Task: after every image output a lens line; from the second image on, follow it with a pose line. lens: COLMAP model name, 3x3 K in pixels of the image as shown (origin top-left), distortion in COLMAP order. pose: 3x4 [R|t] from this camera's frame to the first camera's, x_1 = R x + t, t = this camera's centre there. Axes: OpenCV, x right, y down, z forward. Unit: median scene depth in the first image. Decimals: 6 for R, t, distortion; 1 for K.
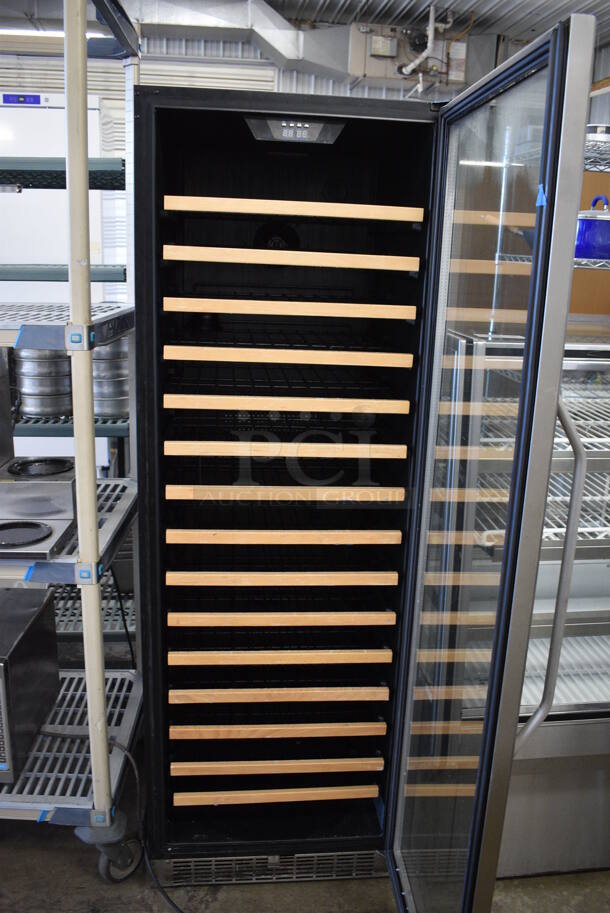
lens RADIAL K [[764.8, 0, 326.9], [0, 764.8, 455.9], [0, 0, 1]] dist [-0.079760, 0.006490]
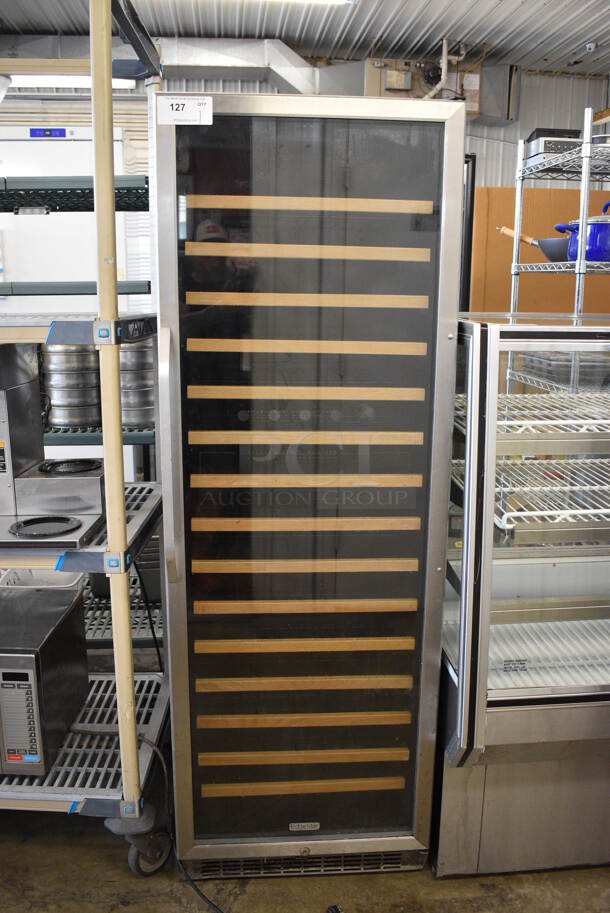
lens RADIAL K [[764.8, 0, 326.9], [0, 764.8, 455.9], [0, 0, 1]] dist [-0.079760, 0.006490]
pose [[0.999291, -0.020463, -0.031597, 0.005169], [0.019099, 0.998898, -0.042876, 0.047387], [0.032440, 0.042242, 0.998581, -0.022525]]
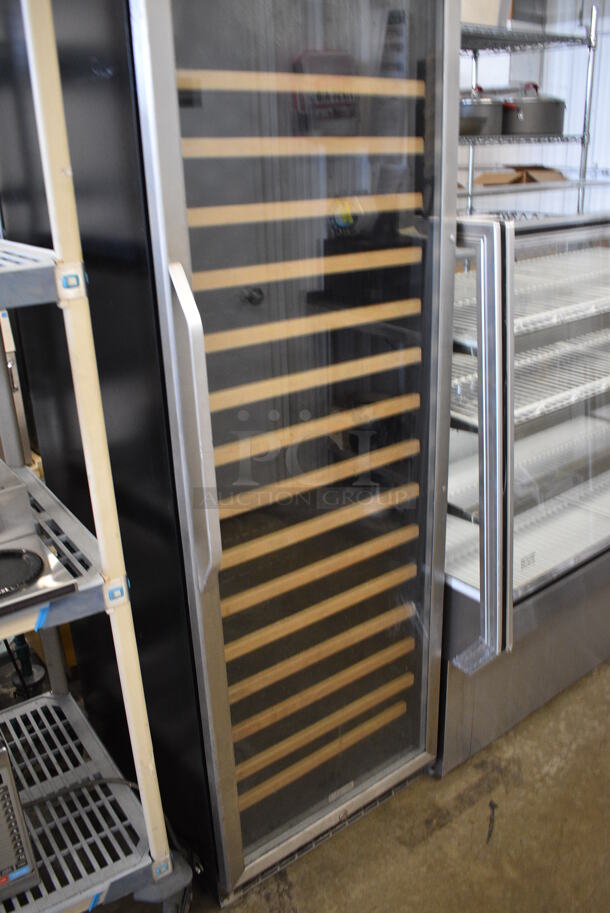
lens RADIAL K [[764.8, 0, 326.9], [0, 764.8, 455.9], [0, 0, 1]] dist [-0.079760, 0.006490]
pose [[0.850692, -0.249623, 0.462614, -0.359248], [0.188230, 0.966353, 0.175305, -0.055544], [-0.490808, -0.062053, 0.869055, 0.192438]]
